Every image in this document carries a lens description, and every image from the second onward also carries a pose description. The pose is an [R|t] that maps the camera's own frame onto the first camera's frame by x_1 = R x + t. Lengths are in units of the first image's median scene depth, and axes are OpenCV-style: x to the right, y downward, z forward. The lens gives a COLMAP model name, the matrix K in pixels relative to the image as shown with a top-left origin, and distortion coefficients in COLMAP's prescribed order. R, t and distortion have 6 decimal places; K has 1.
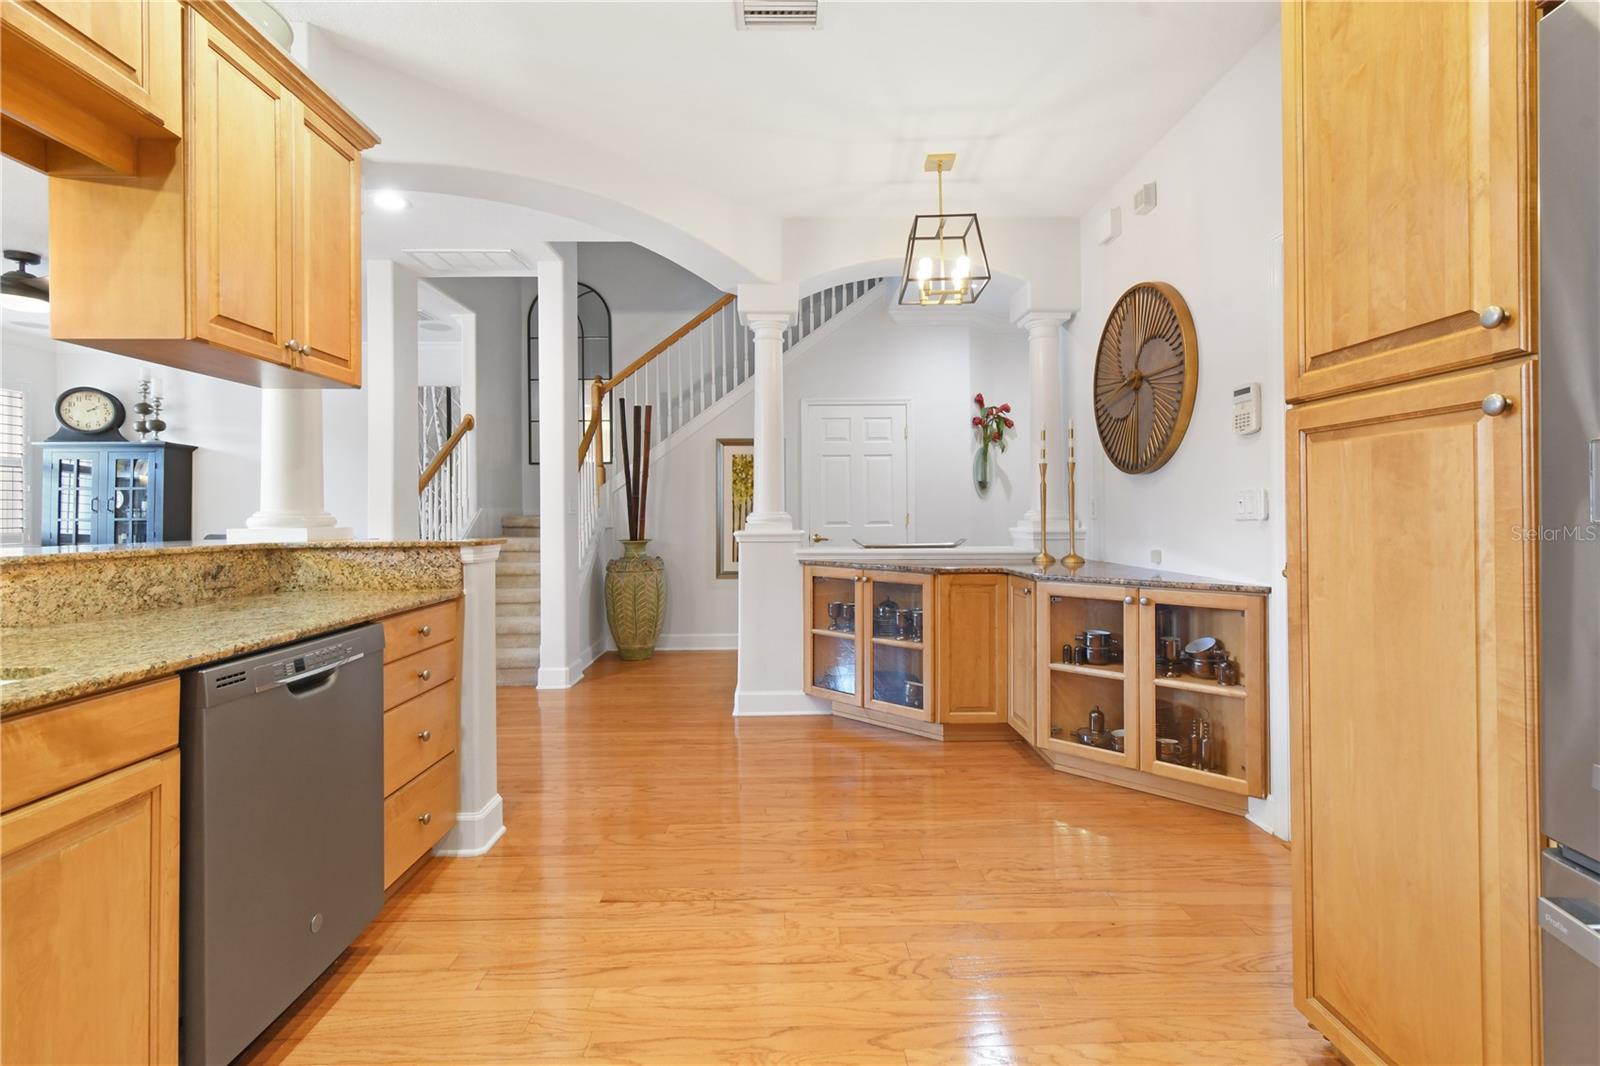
lens RADIAL K [[731.9, 0, 806.0], [0, 731.9, 511.7], [0, 0, 1]] dist [0.002879, 0.001216]
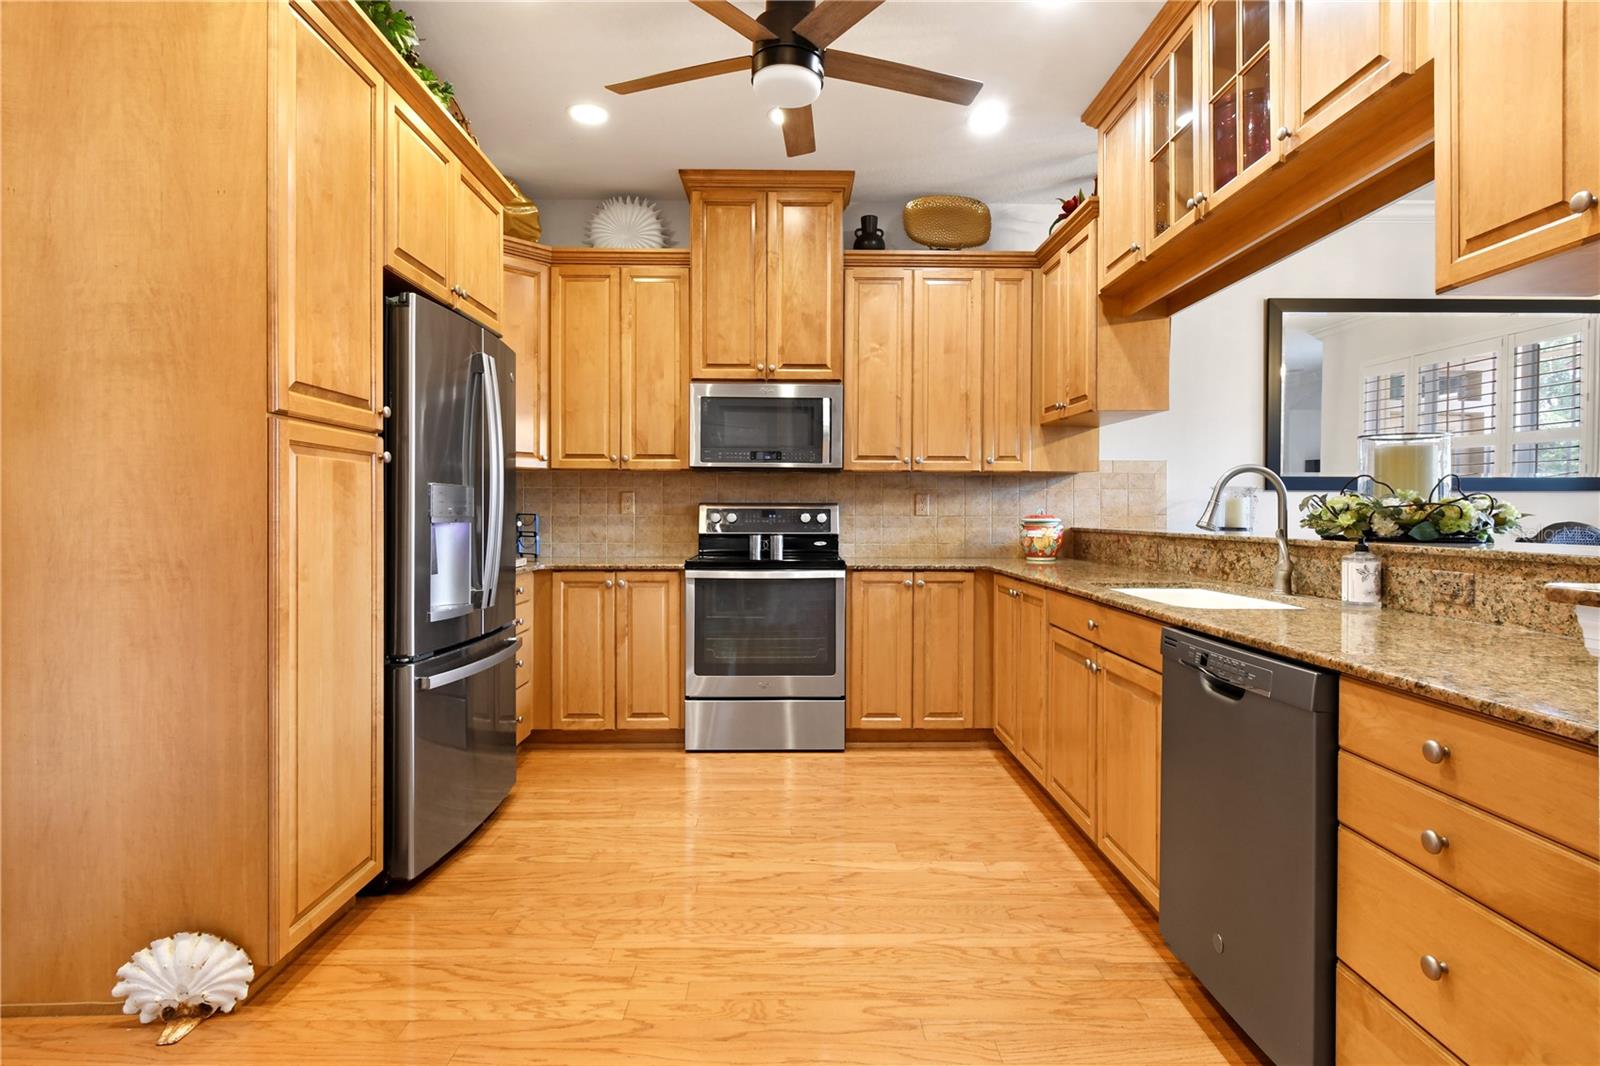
lens RADIAL K [[834.4, 0, 807.5], [0, 834.4, 511.3], [0, 0, 1]] dist [0.003010, -0.001789]
pose [[-0.999774, 0.002973, 0.021030, -0.064847], [0.002907, 0.999991, -0.003176, 0.002728], [-0.021039, -0.003114, -0.999774, 0.883076]]
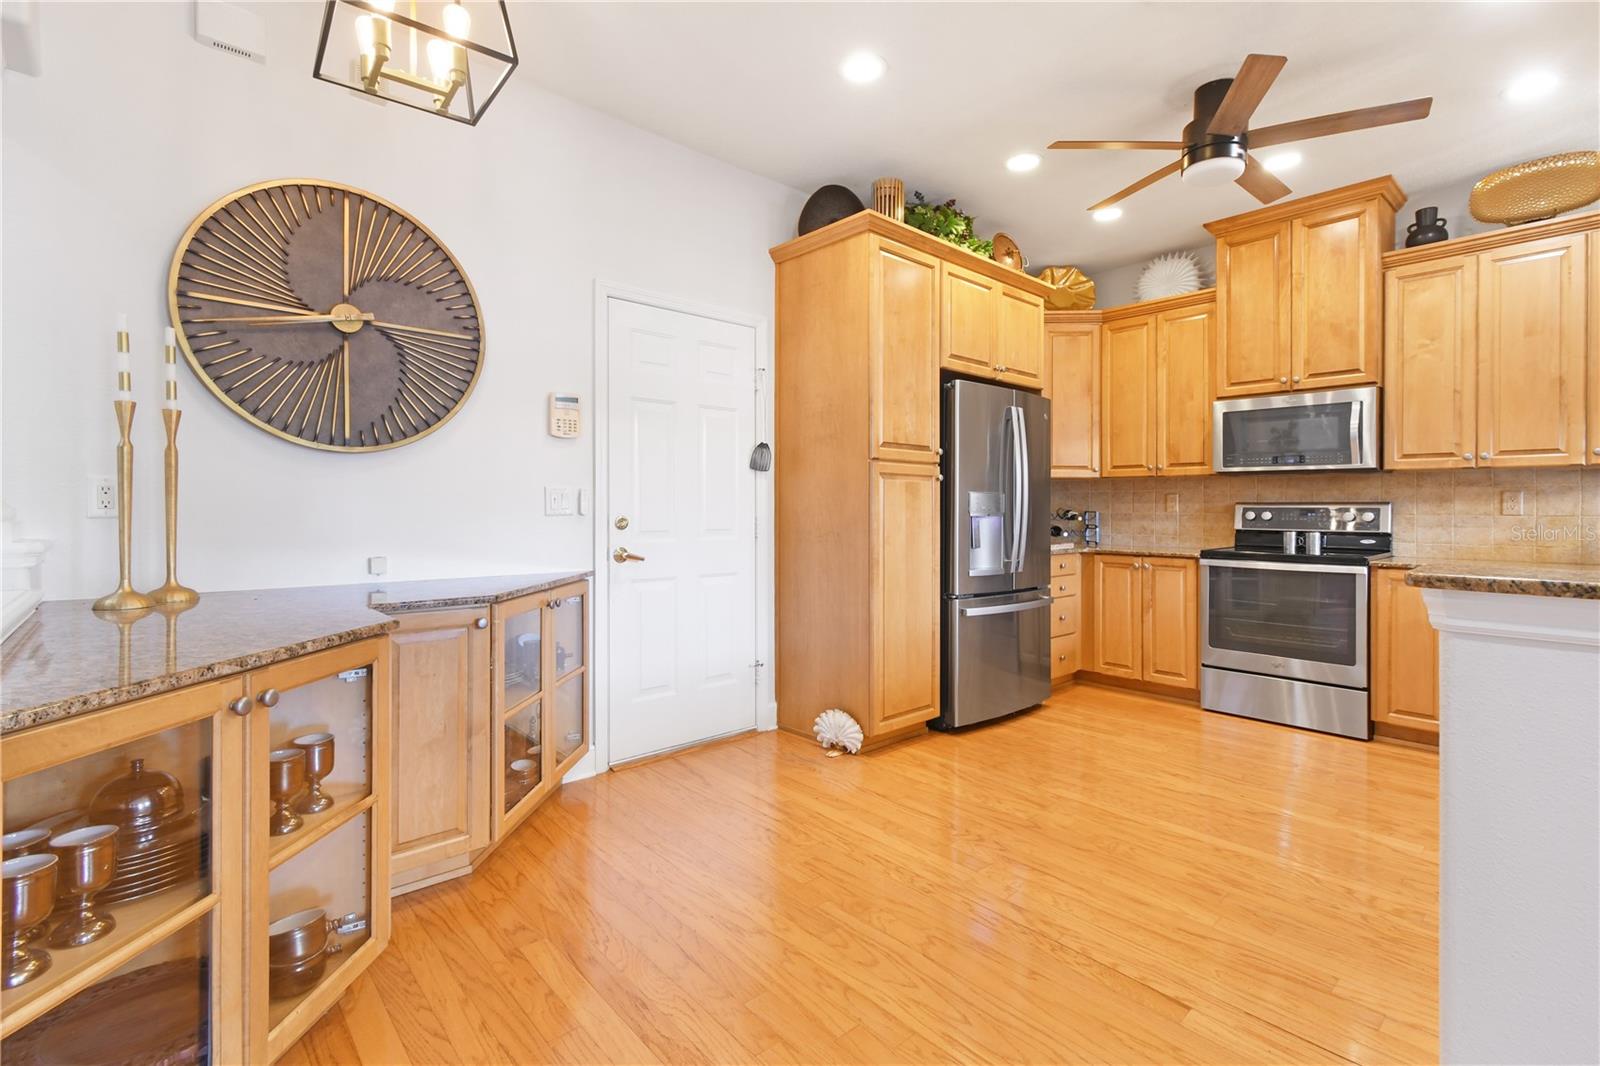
lens RADIAL K [[731.9, 0, 804.2], [0, 731.9, 509.4], [0, 0, 1]] dist [0.002879, 0.001216]
pose [[-0.647155, 0.000628, 0.762358, -0.338503], [-0.002989, 0.999990, -0.003361, 0.003831], [-0.762353, -0.004454, -0.647147, 1.011281]]
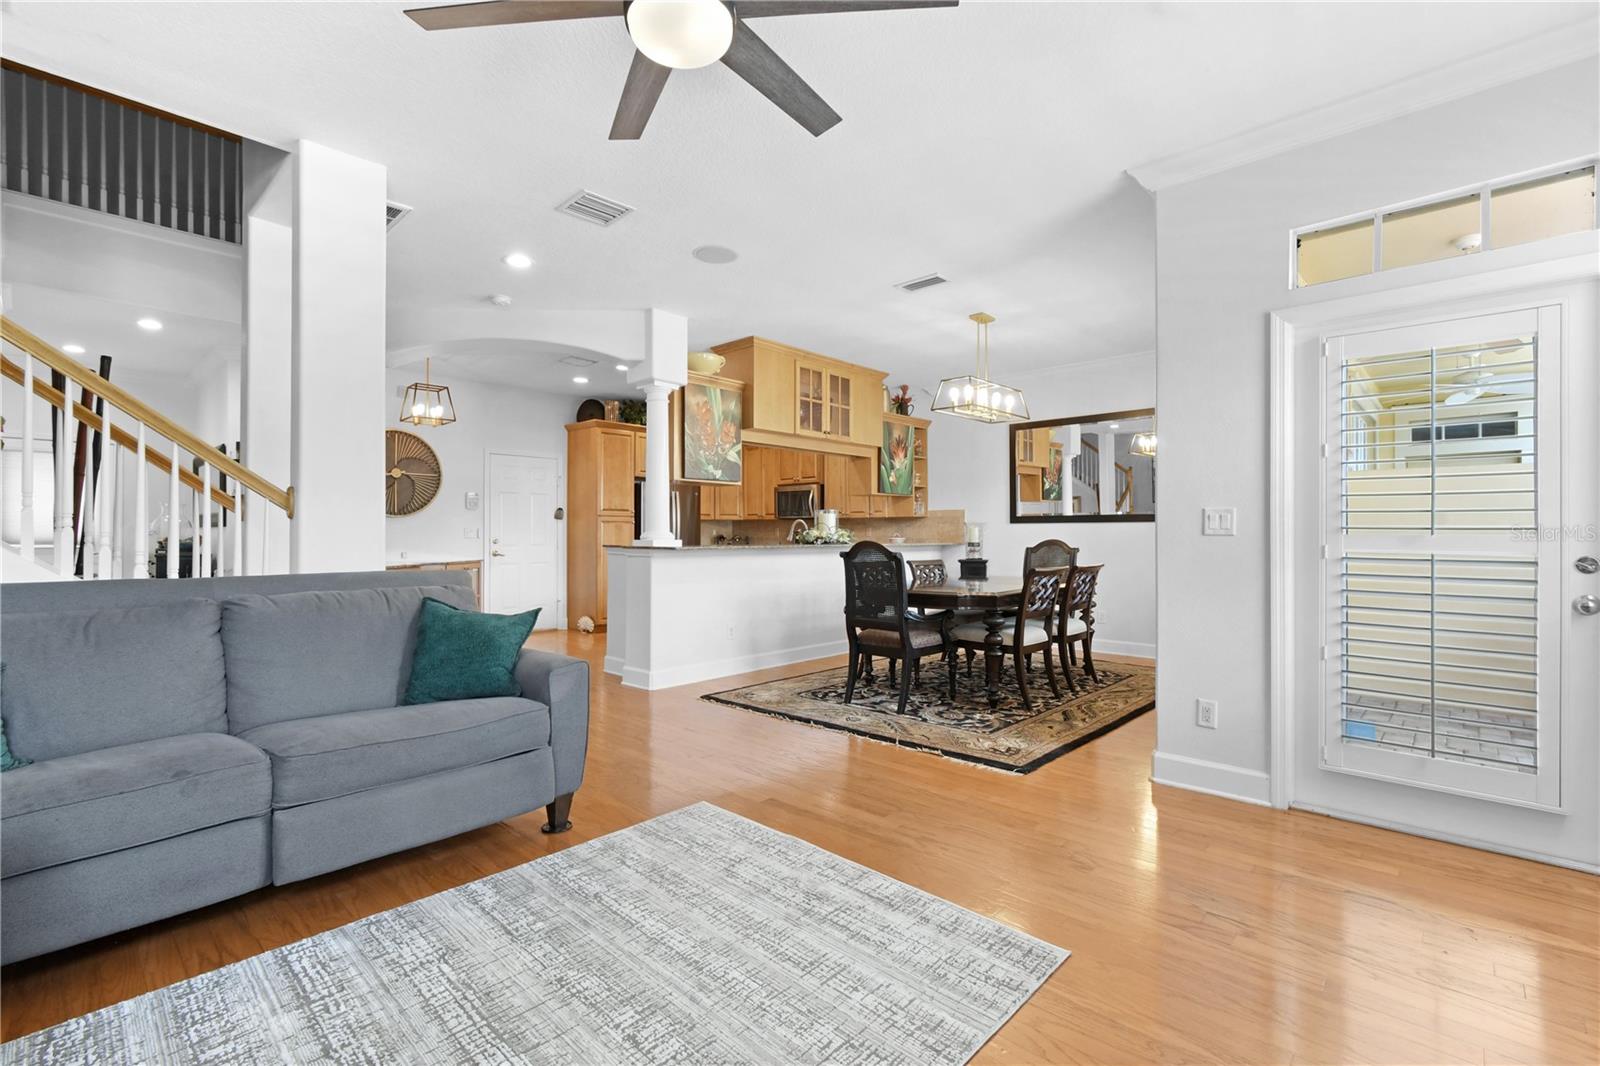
lens RADIAL K [[731.9, 0, 803.8], [0, 731.9, 526.0], [0, 0, 1]] dist [0.002879, 0.001216]
pose [[-0.710603, 0.014272, 0.703448, -1.715009], [0.002211, 0.999835, -0.018053, 0.013006], [-0.703589, -0.011273, -0.710517, 1.517890]]
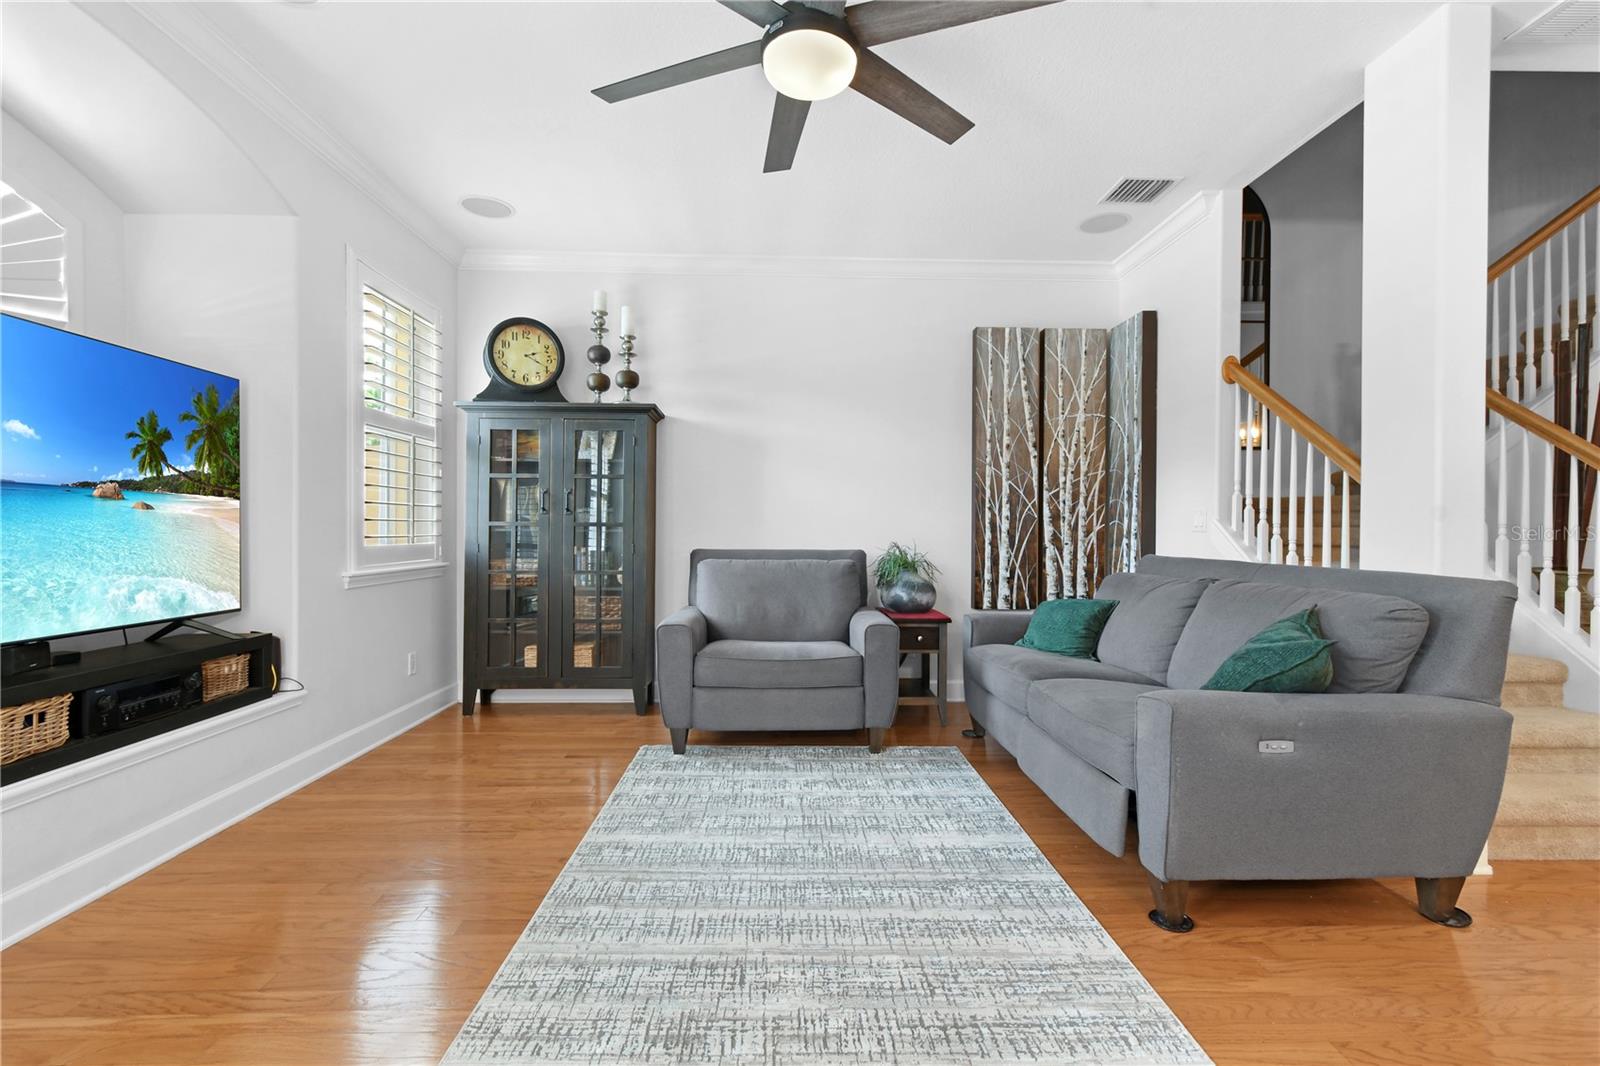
lens RADIAL K [[731.9, 0, 829.5], [0, 731.9, 532.7], [0, 0, 1]] dist [0.002879, 0.001216]
pose [[0.999623, 0.008106, 0.026244, -1.282900], [-0.008653, 0.999747, 0.020784, 0.003261], [-0.026069, -0.021003, 0.999439, 0.619987]]
